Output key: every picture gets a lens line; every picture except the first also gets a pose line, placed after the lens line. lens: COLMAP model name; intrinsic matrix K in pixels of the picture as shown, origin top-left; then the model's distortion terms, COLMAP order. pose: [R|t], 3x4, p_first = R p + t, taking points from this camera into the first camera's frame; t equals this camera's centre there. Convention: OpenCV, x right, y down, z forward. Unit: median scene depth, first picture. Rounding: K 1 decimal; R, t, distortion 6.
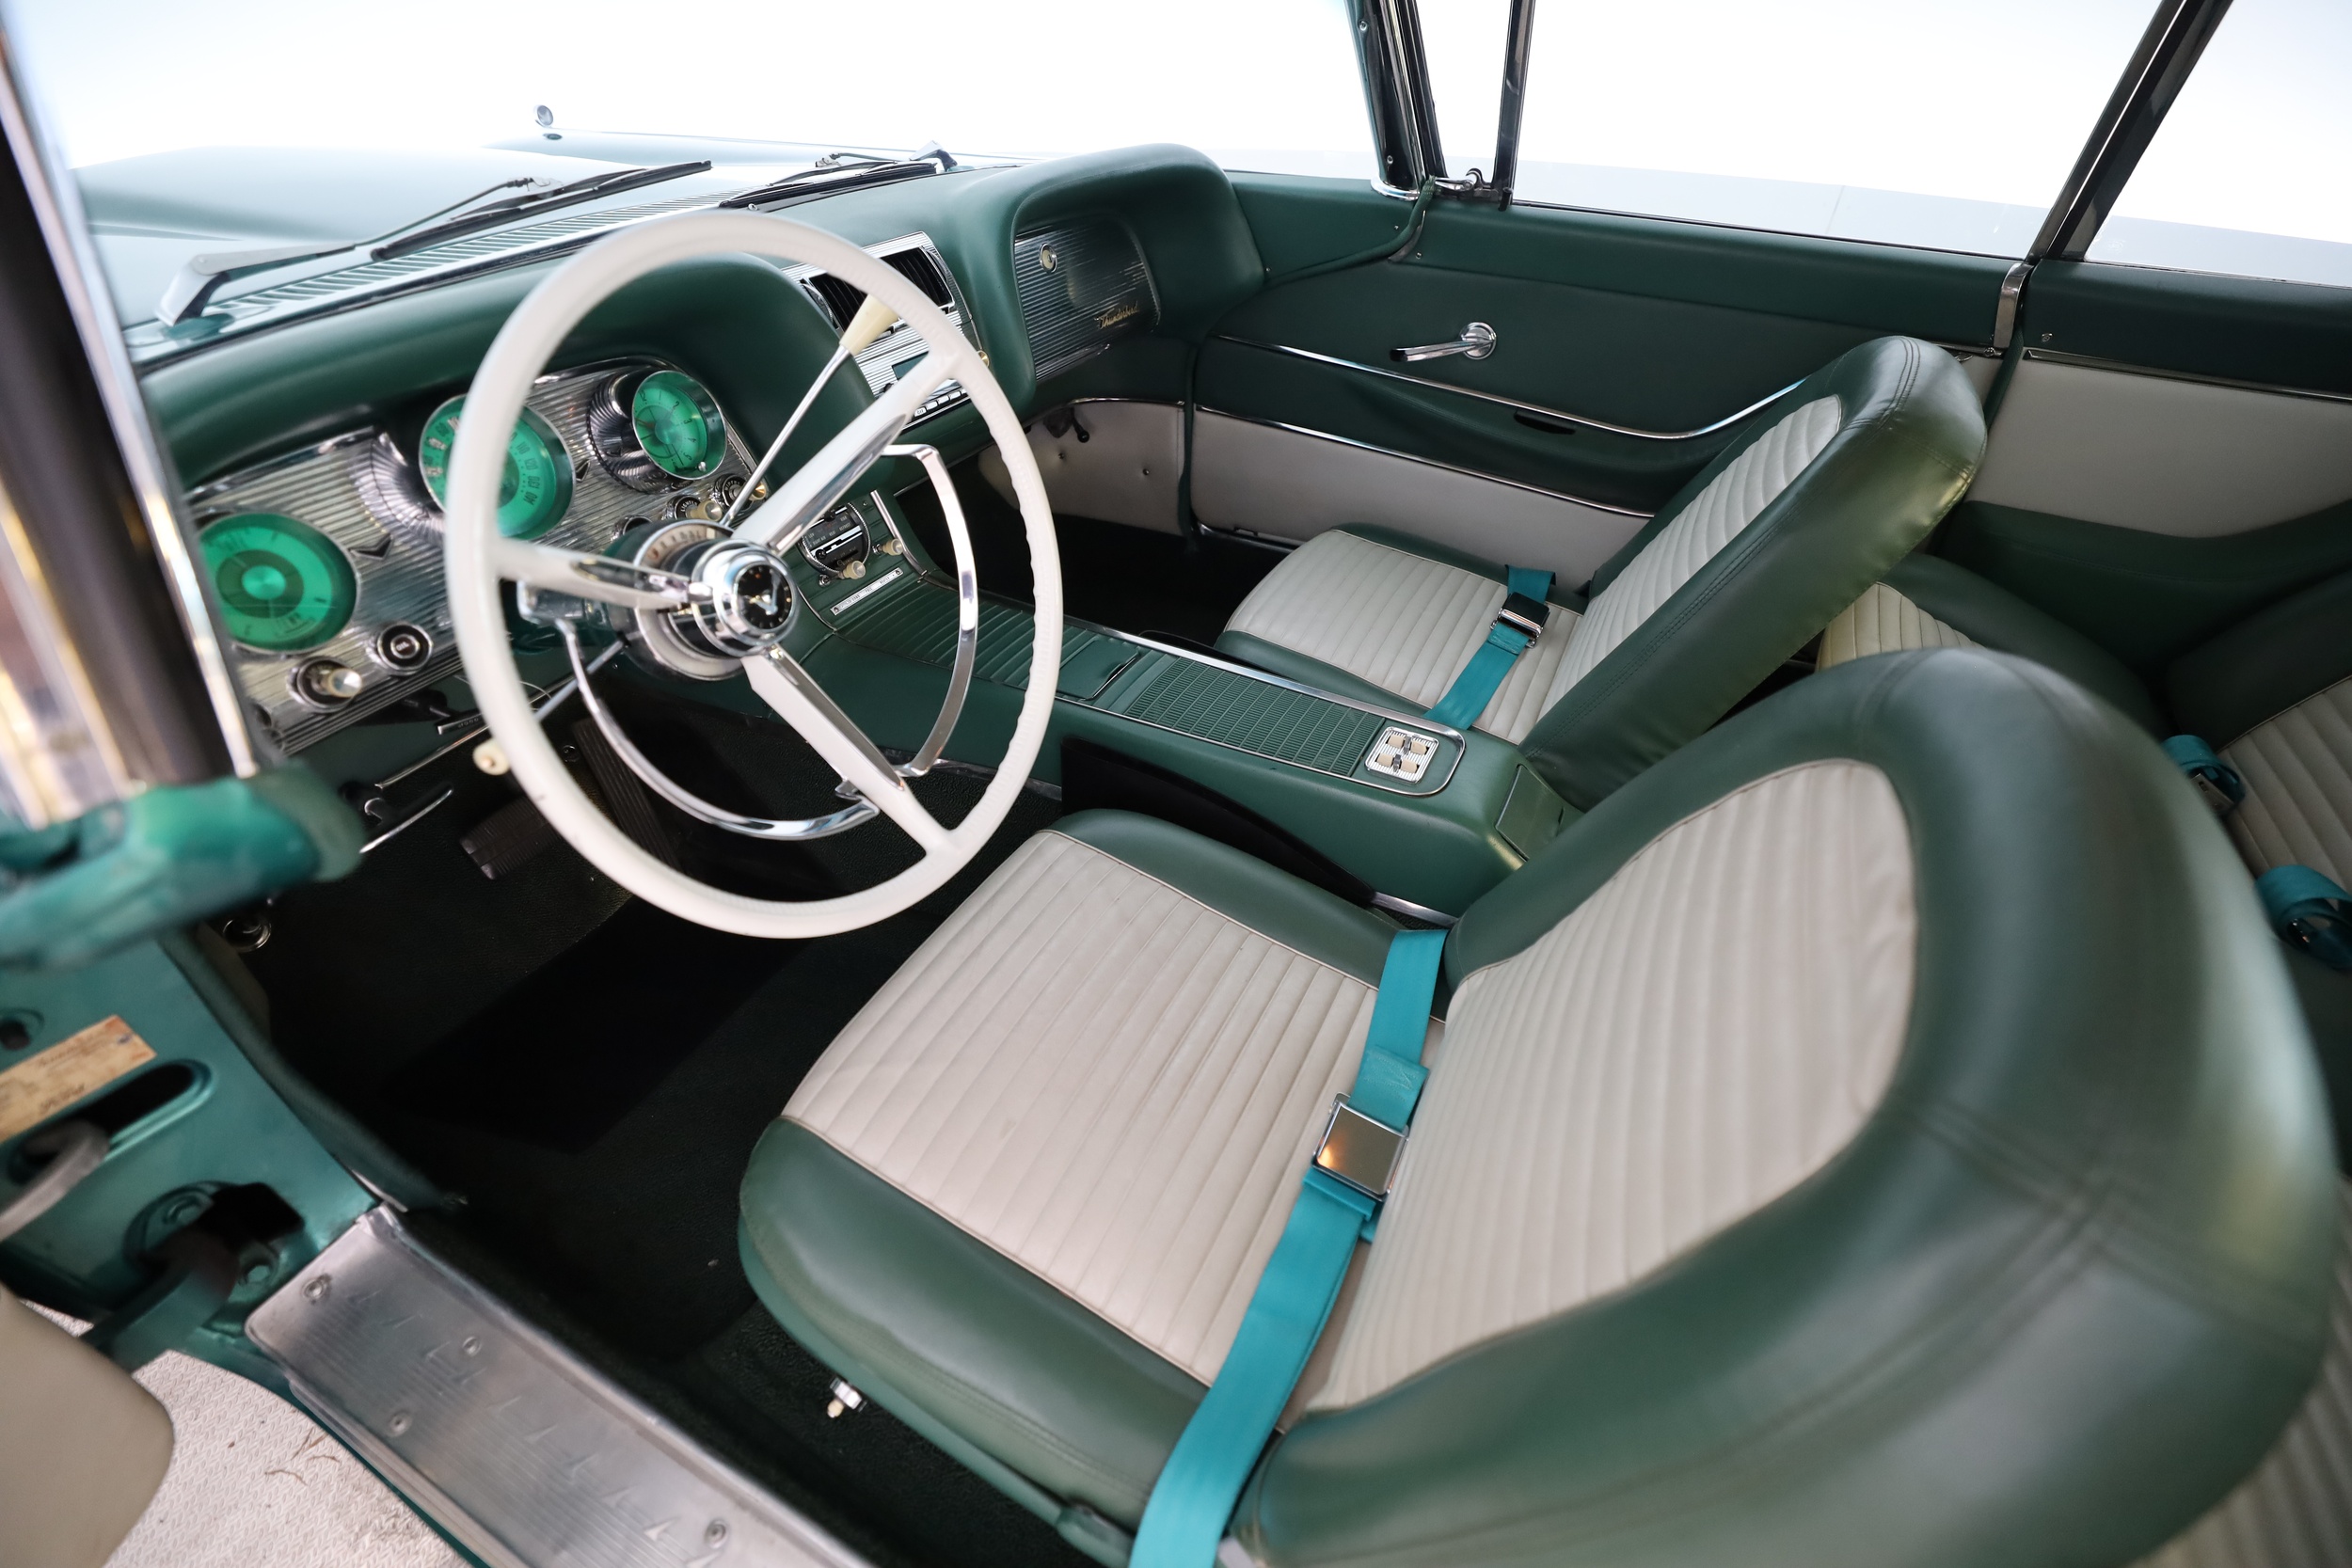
lens RADIAL K [[1003.7, 0, 1182.6], [0, 1003.7, 787.5], [0, 0, 1]] dist [-0.040884, 0.012288]
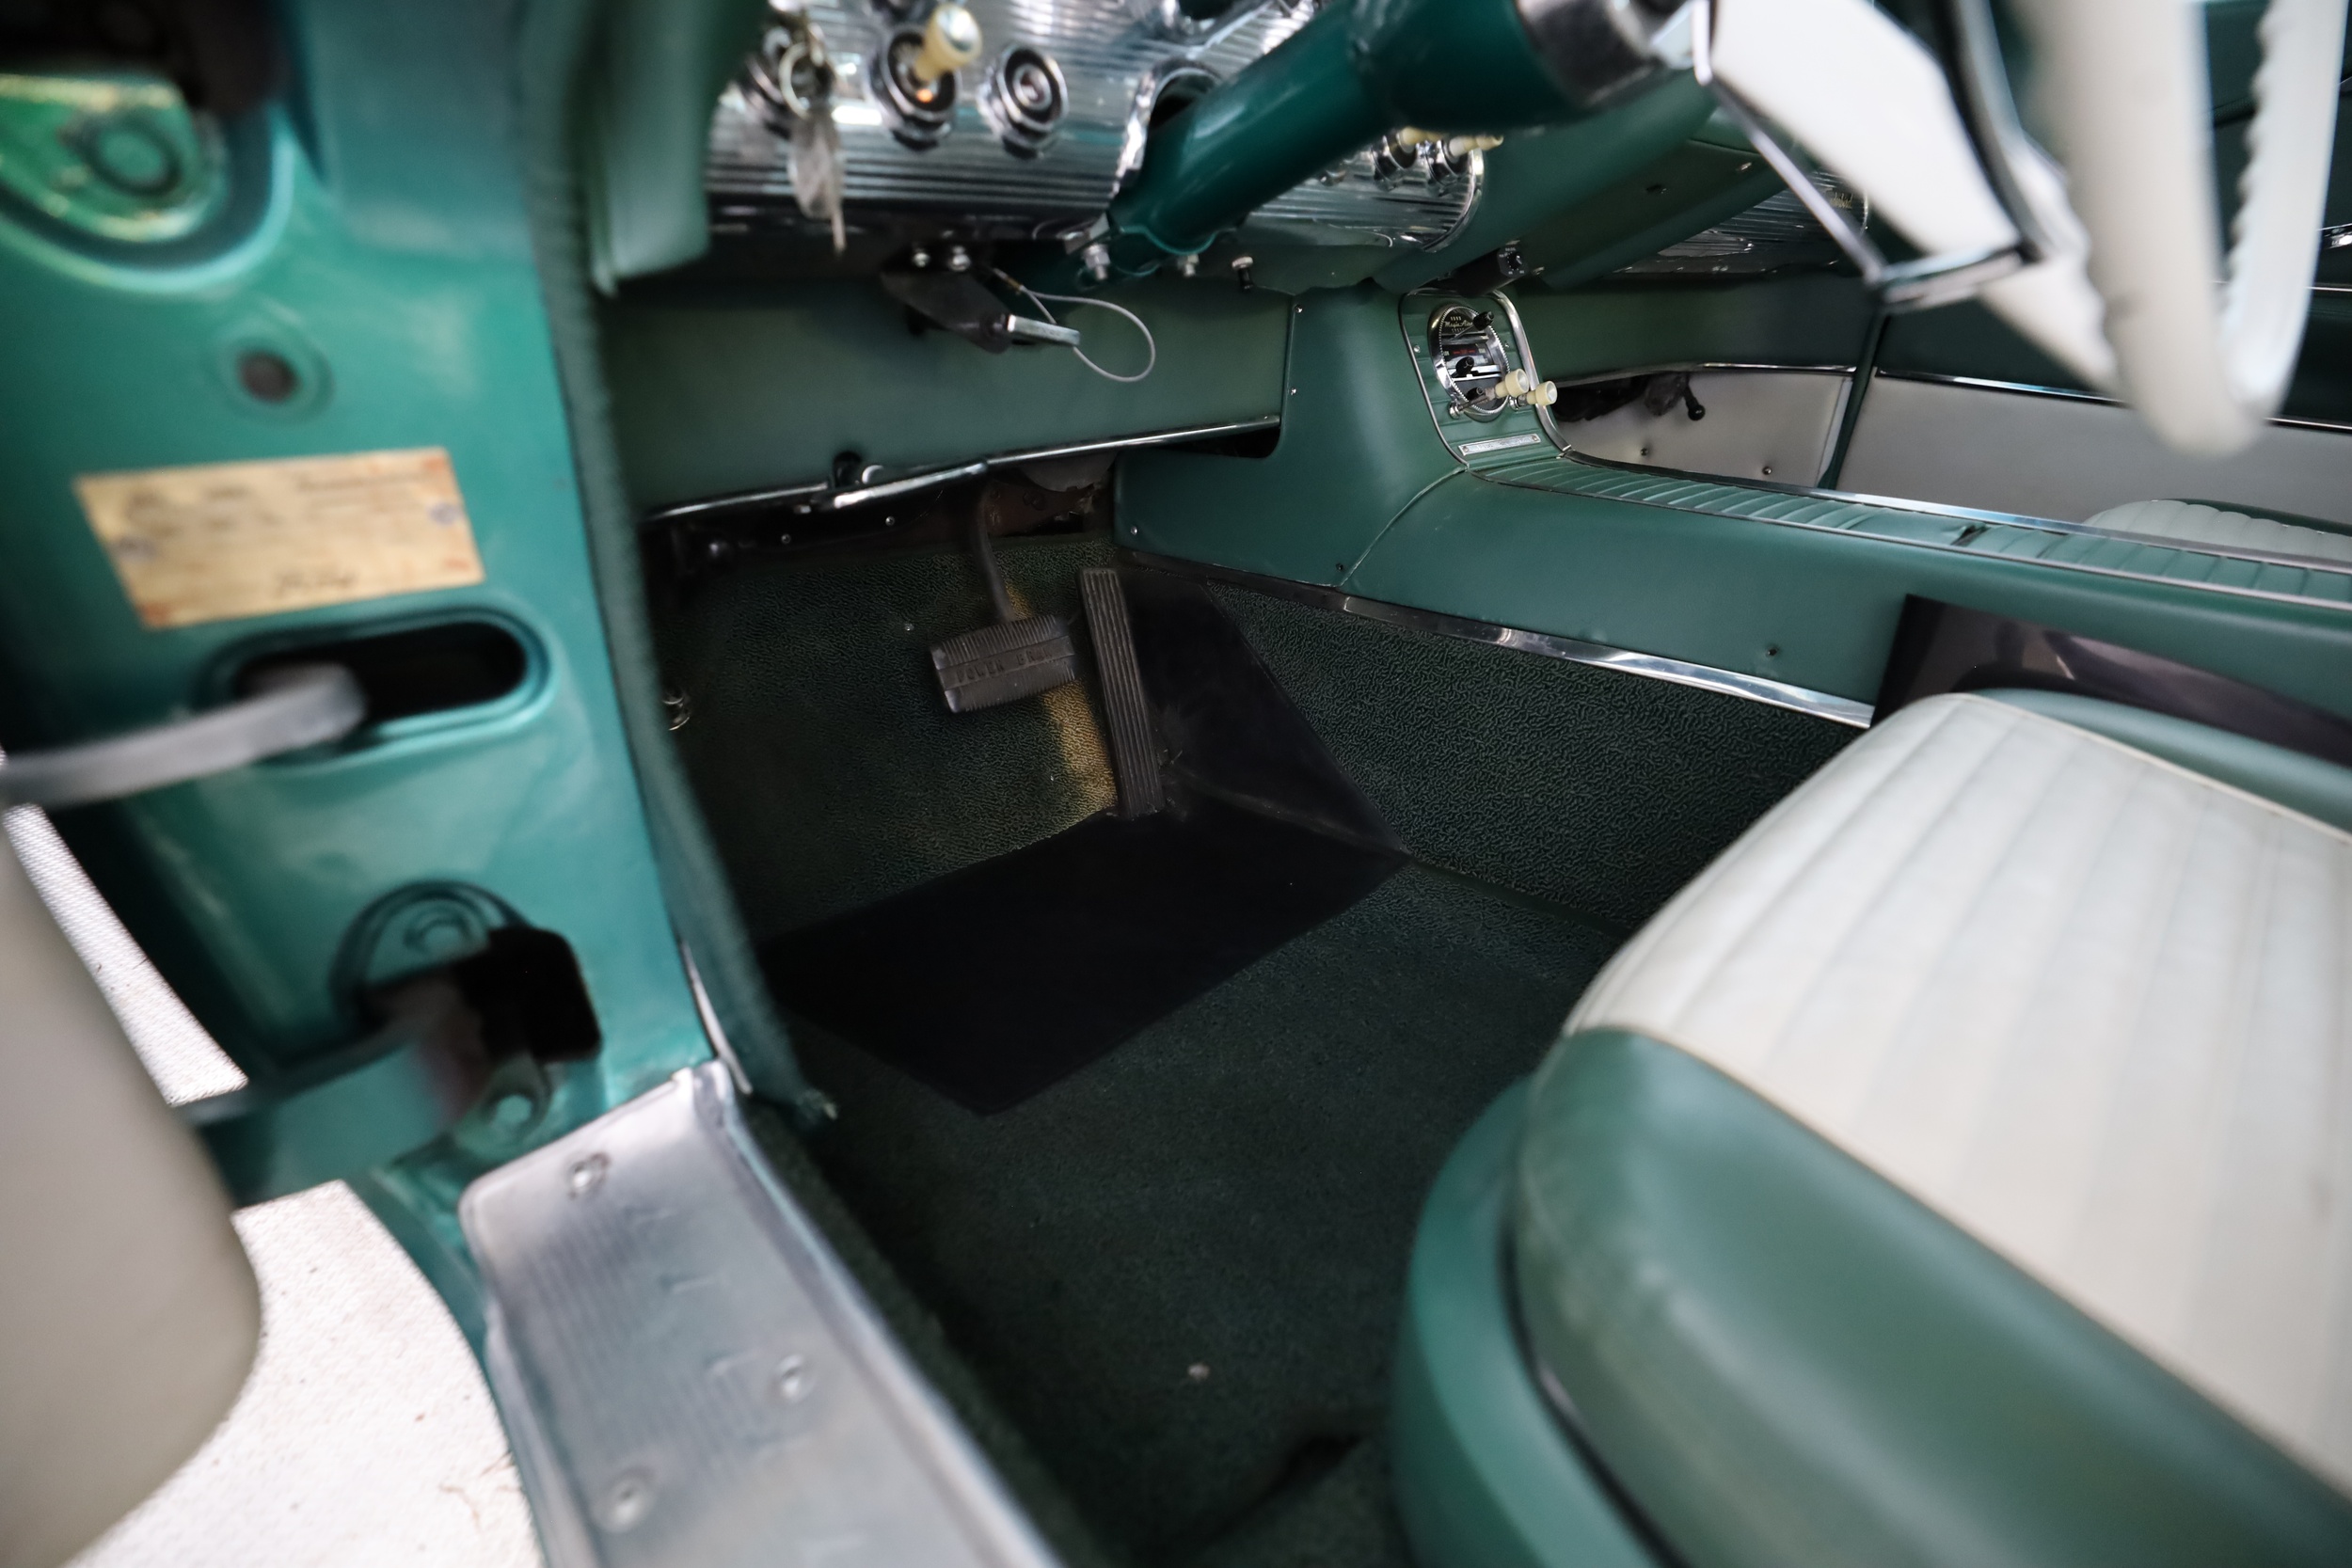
lens RADIAL K [[1003.7, 0, 1170.0], [0, 1003.7, 787.9], [0, 0, 1]] dist [-0.040884, 0.012288]
pose [[0.933265, 0.145253, -0.328508, -0.461028], [-0.208228, 0.964008, -0.165316, 0.351865], [0.292671, 0.222688, 0.929921, 0.569838]]
